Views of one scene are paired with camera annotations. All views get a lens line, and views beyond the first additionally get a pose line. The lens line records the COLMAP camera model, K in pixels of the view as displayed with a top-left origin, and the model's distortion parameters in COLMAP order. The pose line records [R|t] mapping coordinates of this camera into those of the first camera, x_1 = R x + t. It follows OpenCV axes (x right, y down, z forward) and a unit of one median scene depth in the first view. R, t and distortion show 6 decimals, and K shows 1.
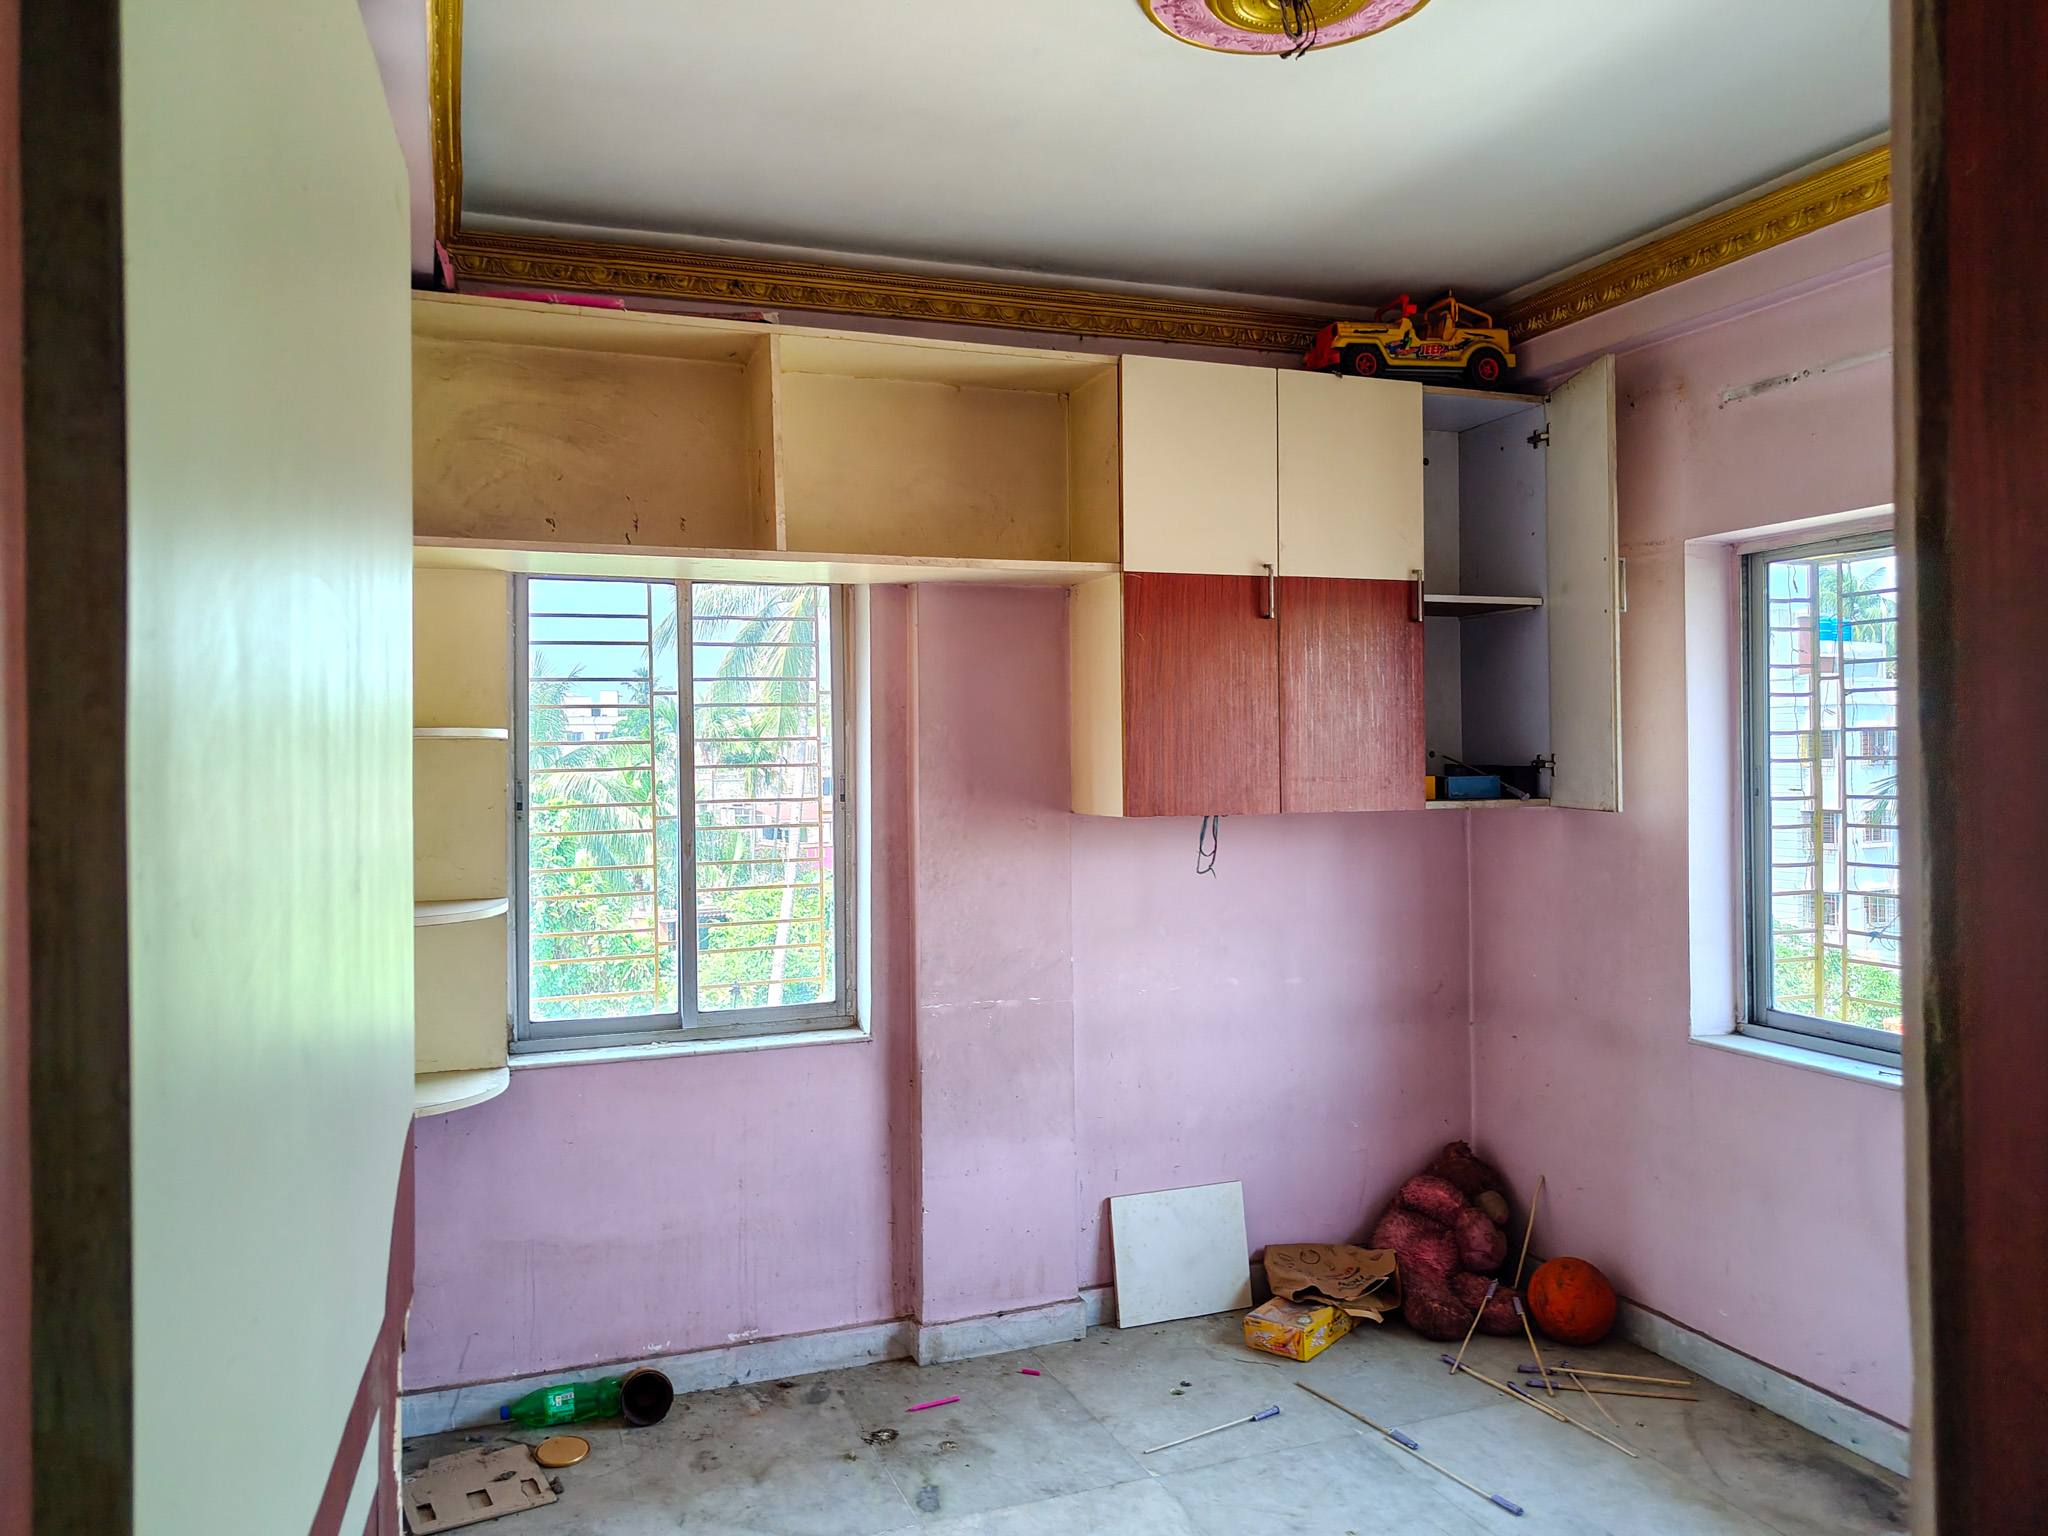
lens RADIAL K [[1461.4, 0, 1011.7], [0, 1461.4, 784.2], [0, 0, 1]] dist [0.005850, -0.001567]
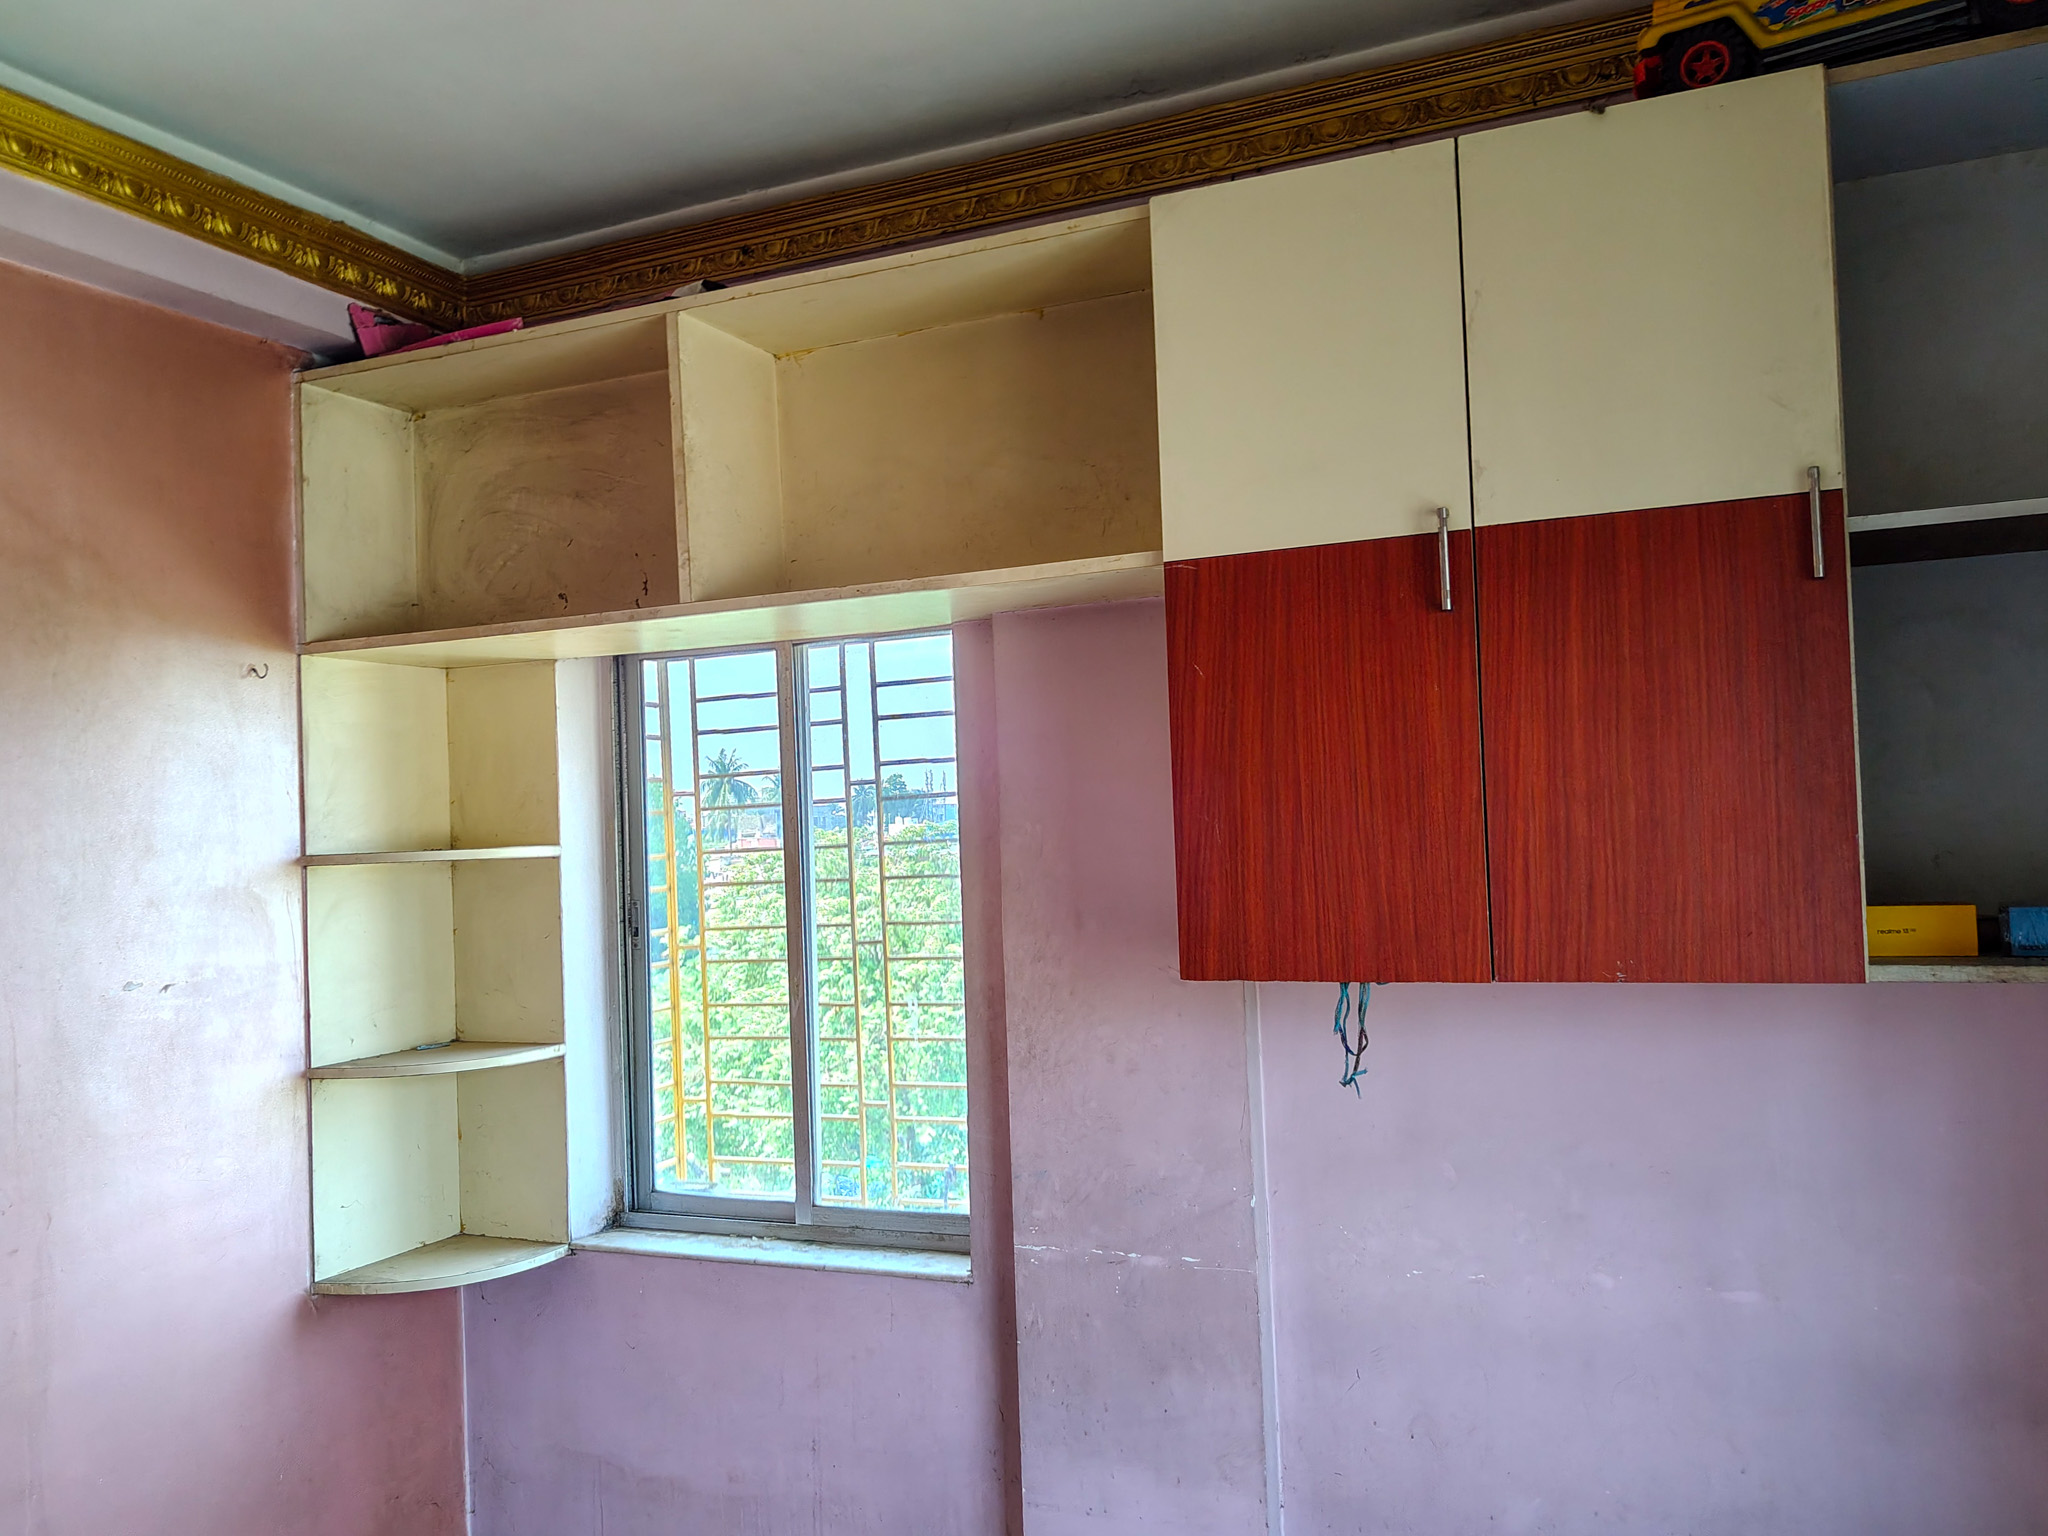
lens RADIAL K [[1702.6, 0, 1022.6], [0, 1702.6, 817.1], [0, 0, 1]] dist [-0.001392, 0.000087]
pose [[0.700080, -0.020647, -0.713766, 0.500951], [0.014429, 0.999787, -0.014768, -0.032129], [0.713919, 0.000040, 0.700228, 0.455983]]
